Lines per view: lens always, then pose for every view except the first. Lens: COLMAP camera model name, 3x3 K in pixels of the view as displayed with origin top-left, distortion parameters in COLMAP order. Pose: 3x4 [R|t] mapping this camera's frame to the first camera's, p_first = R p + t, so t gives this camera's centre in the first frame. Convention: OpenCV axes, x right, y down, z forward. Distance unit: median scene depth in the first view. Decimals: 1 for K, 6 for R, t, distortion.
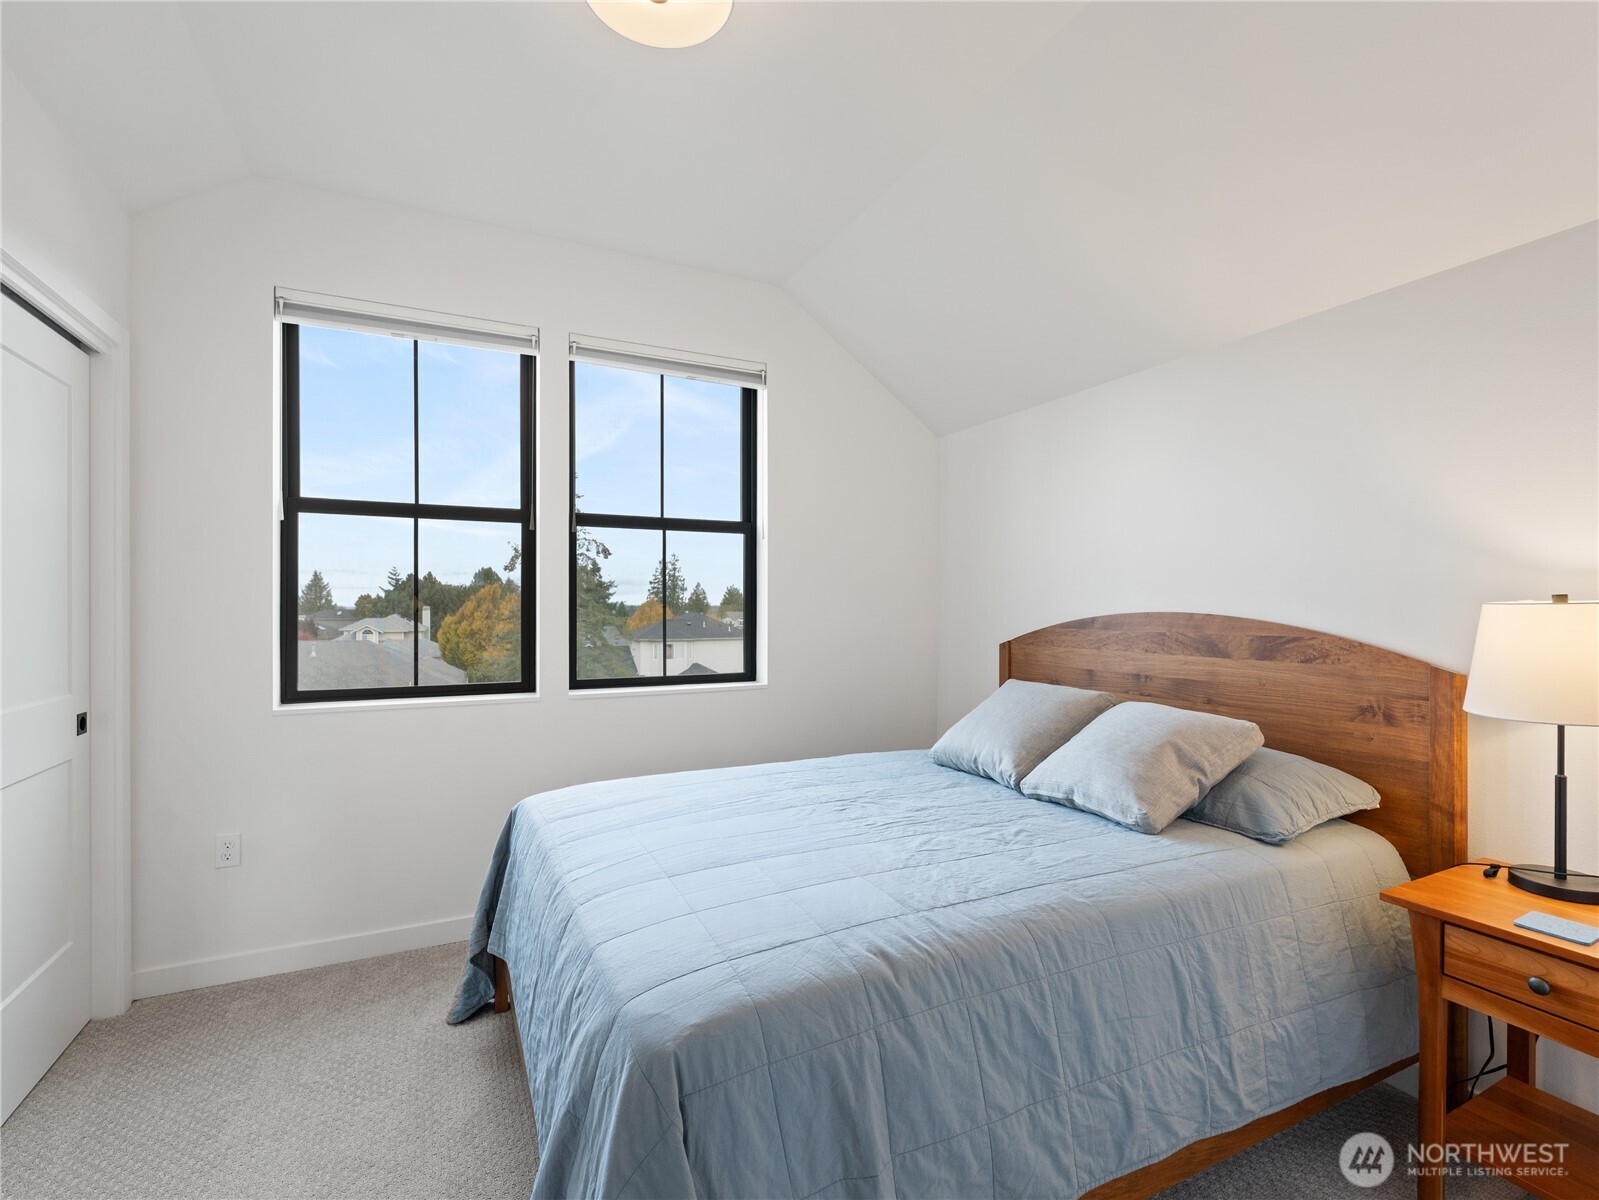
lens RADIAL K [[731.1, 0, 804.5], [0, 731.1, 607.5], [0, 0, 1]] dist [0.000084, -0.000927]
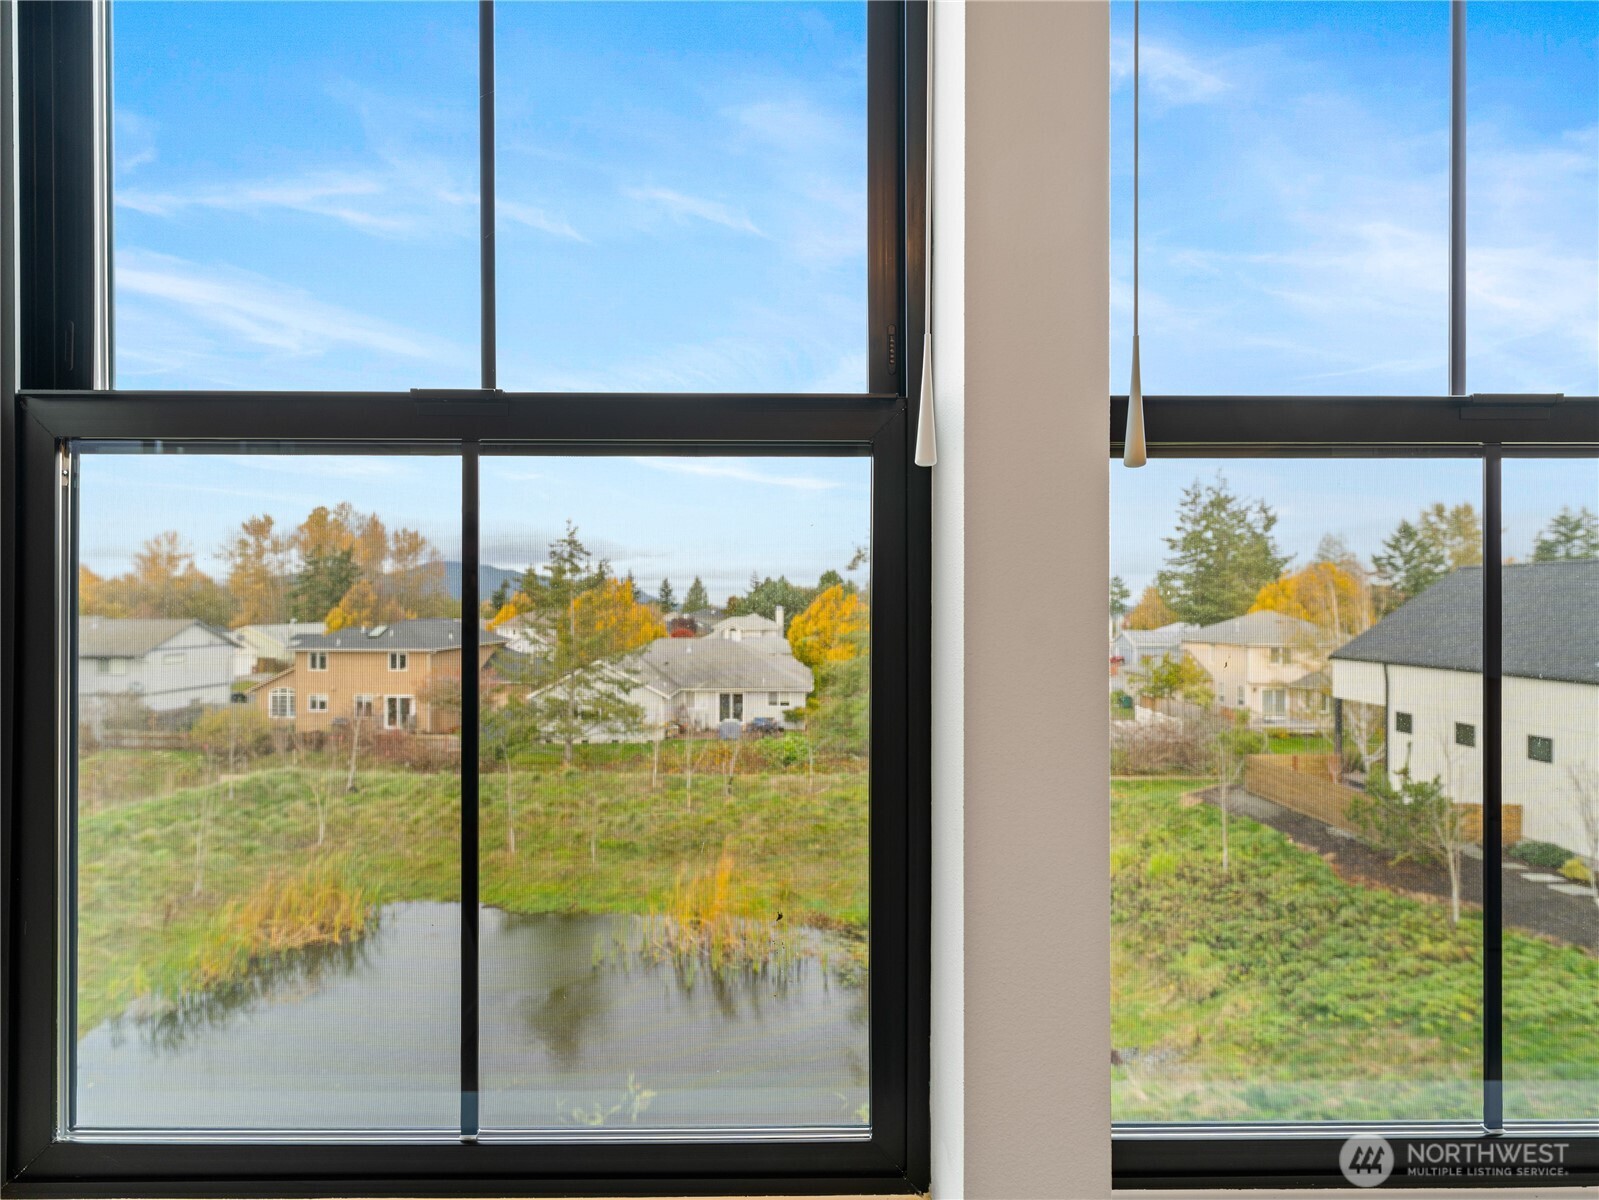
lens RADIAL K [[734.7, 0, 799.4], [0, 734.7, 607.6], [0, 0, 1]] dist [0.002277, -0.001241]
pose [[0.899202, 0.000685, -0.437533, -0.398278], [-0.000025, 0.999999, 0.001515, -0.087244], [0.437533, -0.001352, 0.899201, 1.016312]]
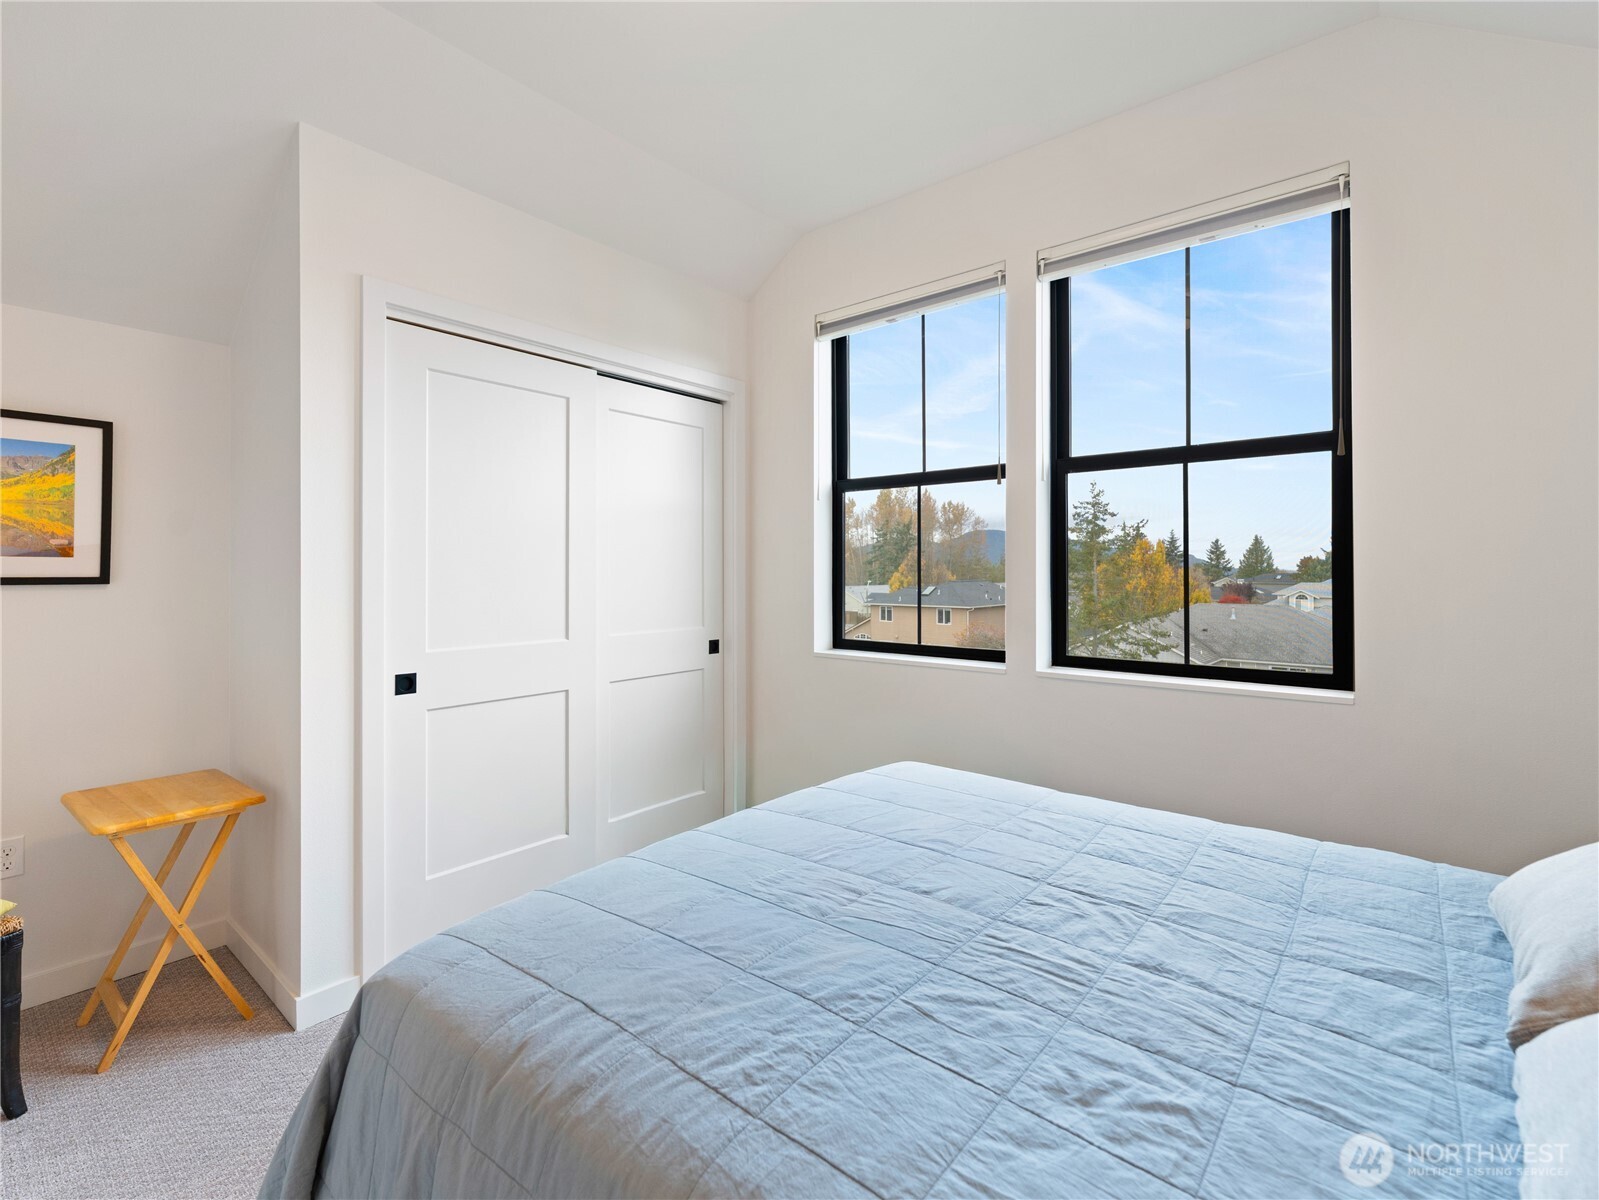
lens RADIAL K [[738.2, 0, 794.5], [0, 738.2, 566.0], [0, 0, 1]] dist [0.000332, -0.000517]
pose [[0.402769, -0.008521, -0.915262, 0.472283], [0.001891, 0.999962, -0.008477, 0.003478], [0.915300, 0.001684, 0.402770, 0.510317]]
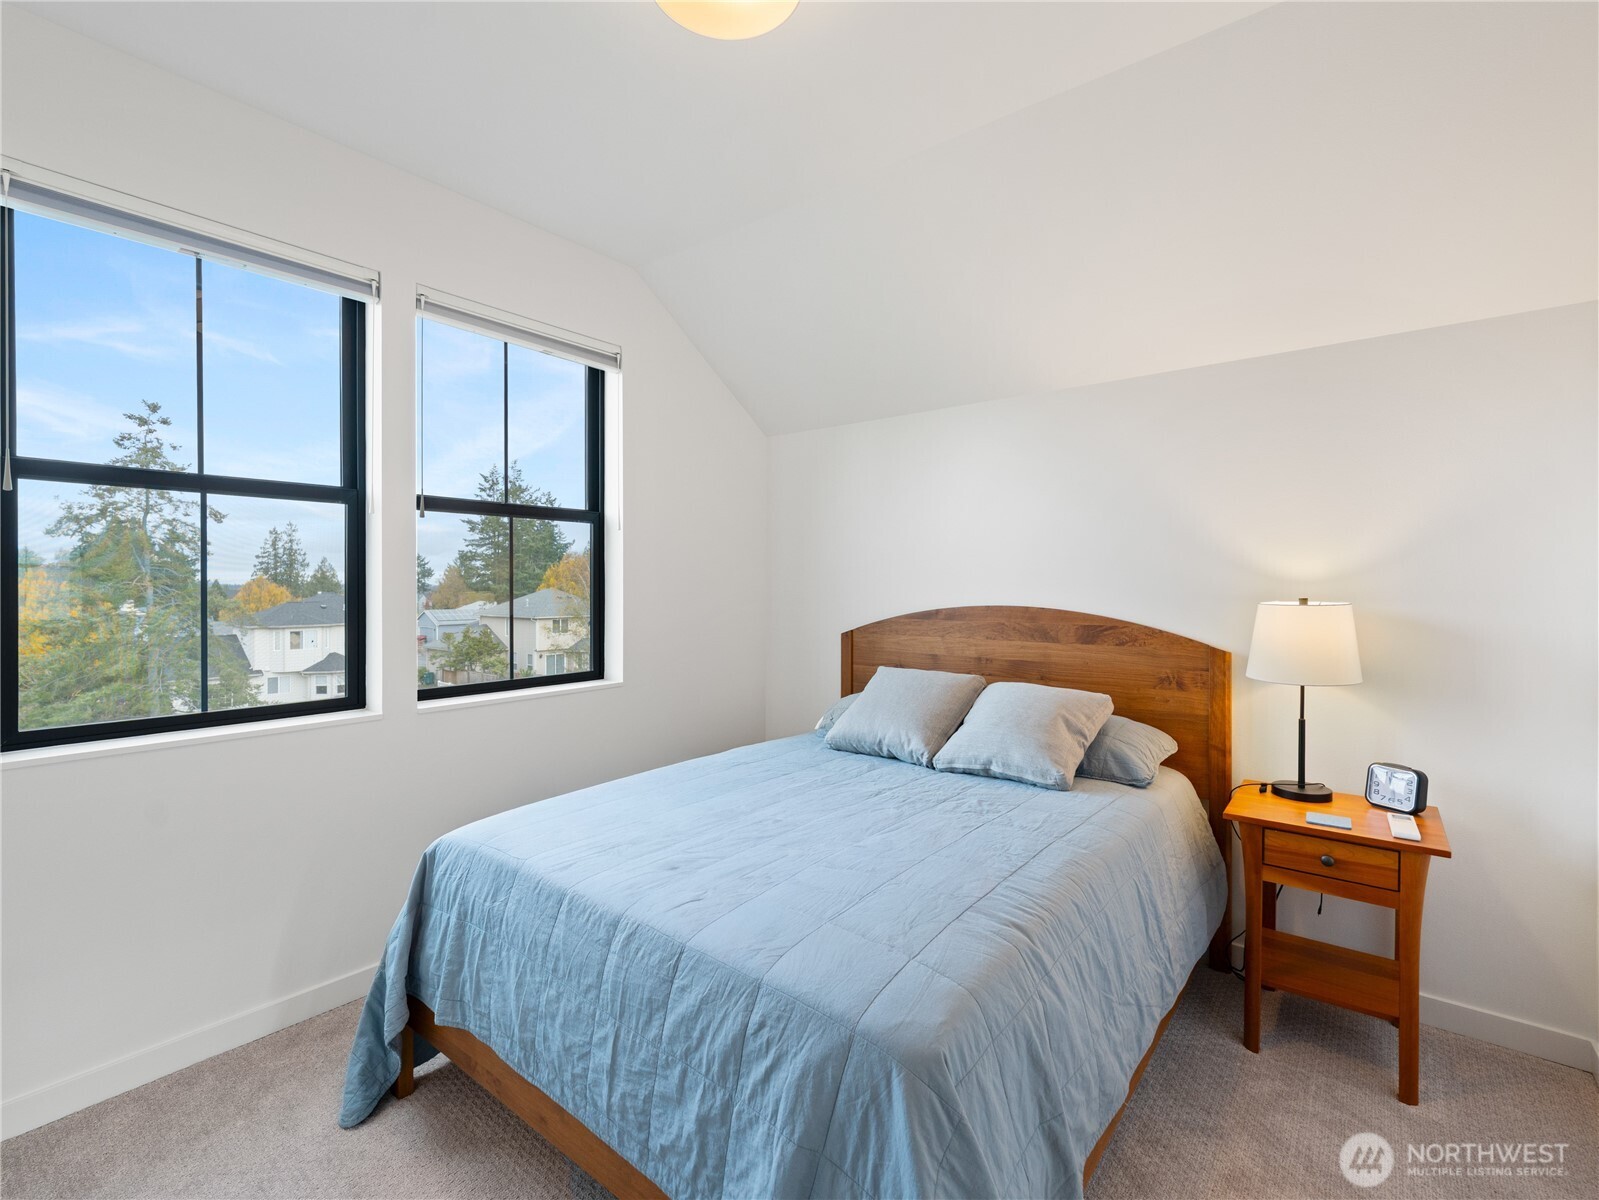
lens RADIAL K [[725.9, 0, 797.0], [0, 725.9, 588.3], [0, 0, 1]] dist [0.000756, -0.000978]
pose [[0.906440, -0.002499, 0.422328, -0.365308], [0.001186, 0.999994, 0.003371, -0.030348], [-0.422333, -0.002555, 0.906437, 0.061356]]
